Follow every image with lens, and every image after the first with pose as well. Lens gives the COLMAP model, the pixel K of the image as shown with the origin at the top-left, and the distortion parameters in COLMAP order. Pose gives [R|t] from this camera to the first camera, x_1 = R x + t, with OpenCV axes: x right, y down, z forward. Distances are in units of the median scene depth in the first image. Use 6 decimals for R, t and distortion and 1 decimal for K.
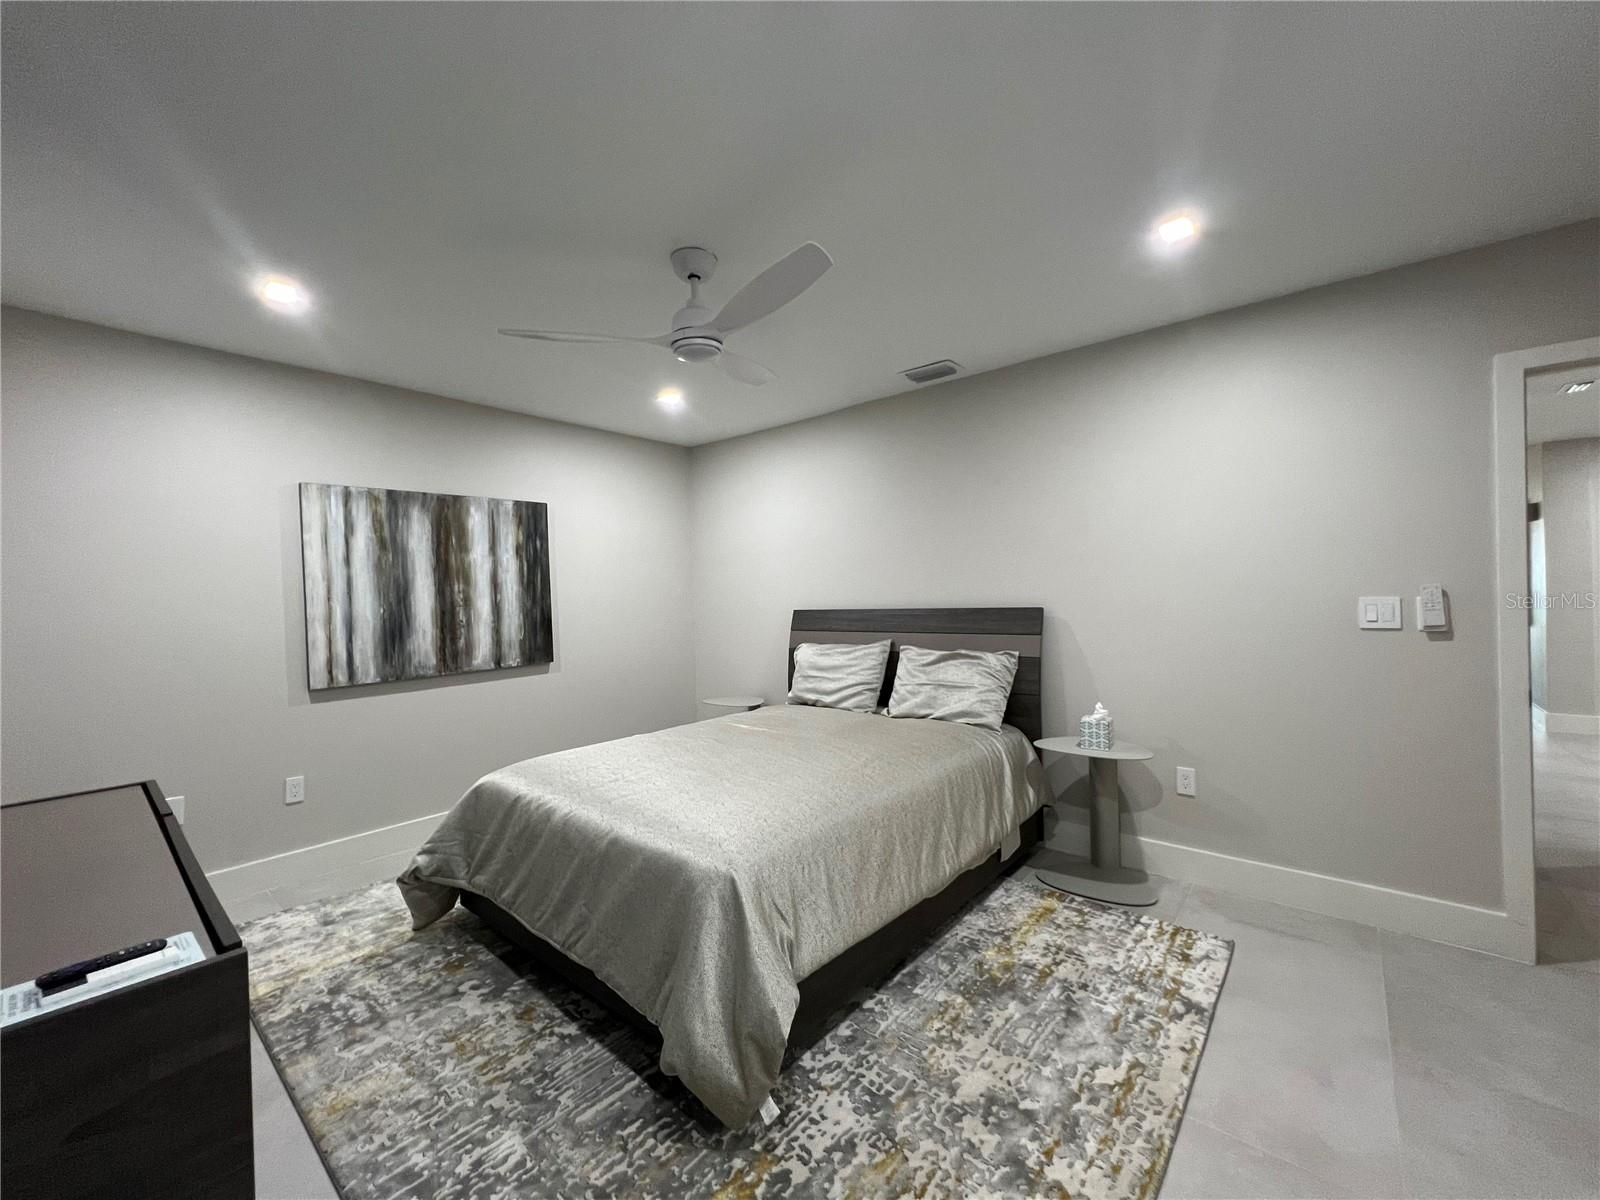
lens RADIAL K [[639.1, 0, 795.3], [0, 639.1, 598.5], [0, 0, 1]] dist [-0.000091, 0.000487]
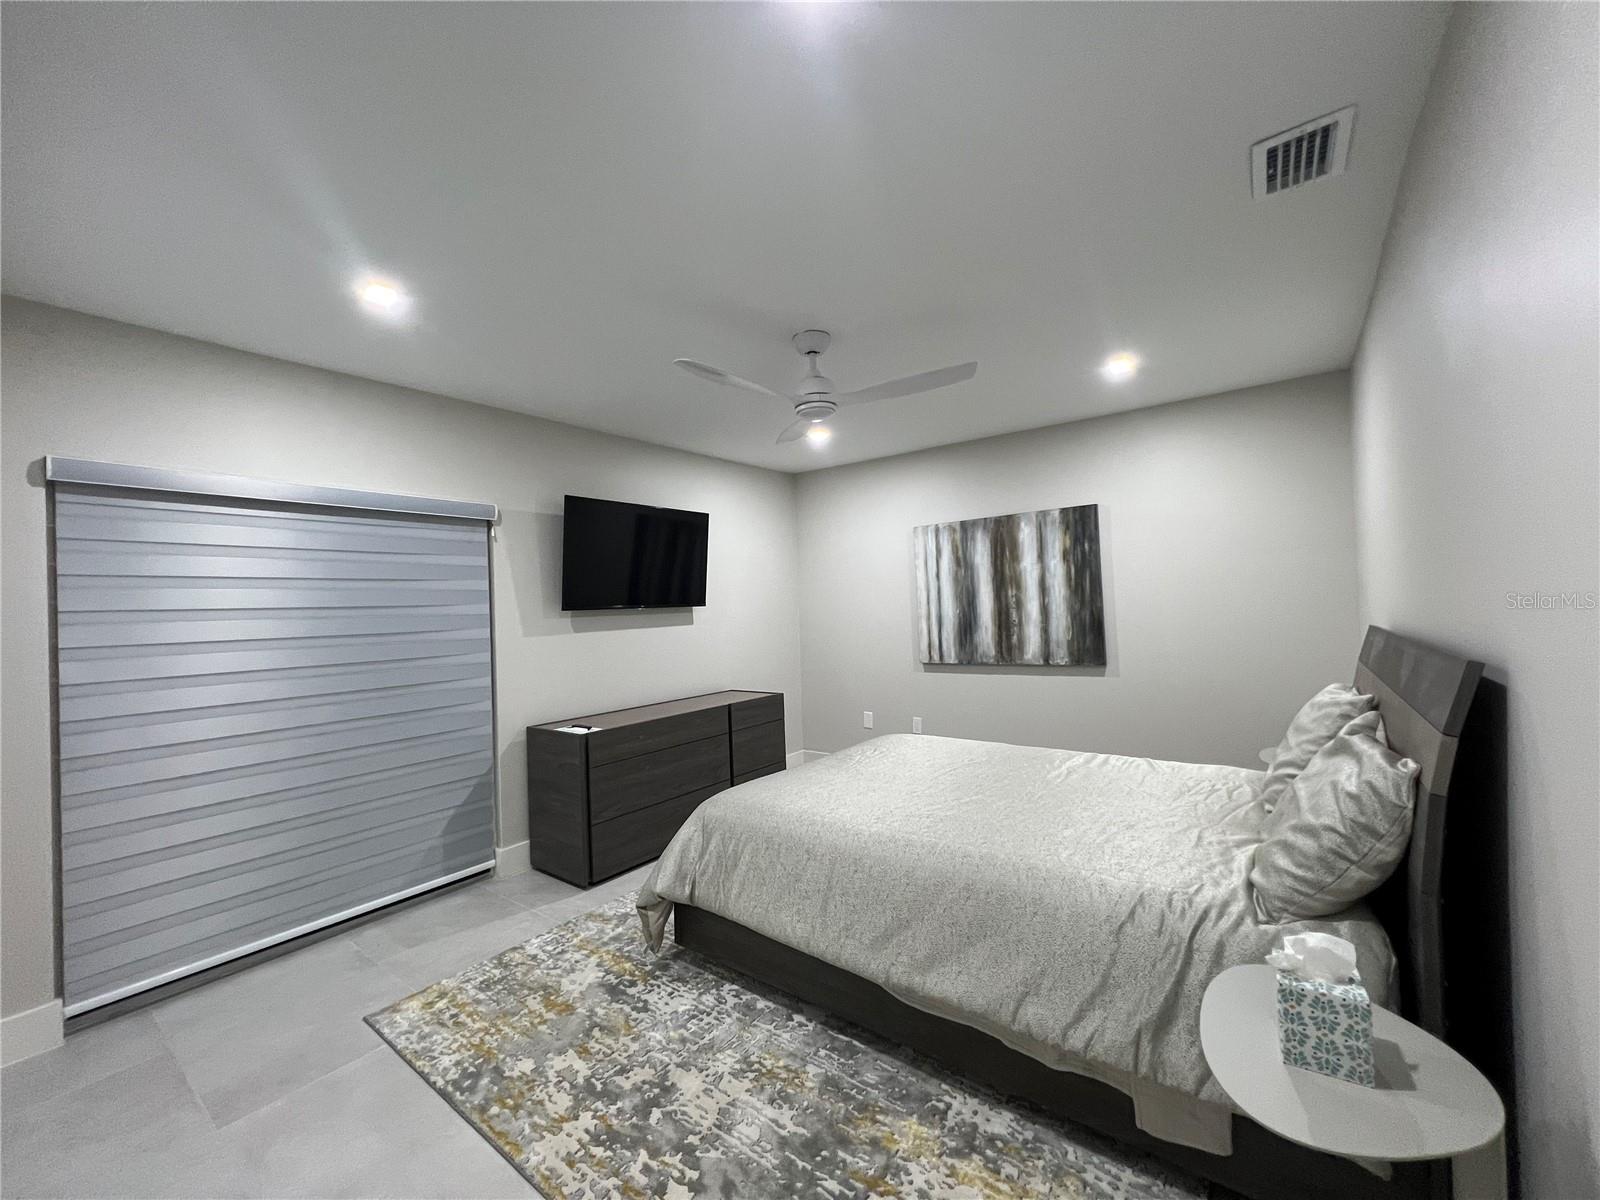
lens RADIAL K [[639.1, 0, 795.3], [0, 639.1, 598.5], [0, 0, 1]] dist [-0.000091, 0.000487]
pose [[0.053316, 0.009314, -0.998534, 0.676162], [0.028485, 0.999535, 0.010844, -0.032100], [0.998171, -0.029021, 0.053026, 0.569320]]
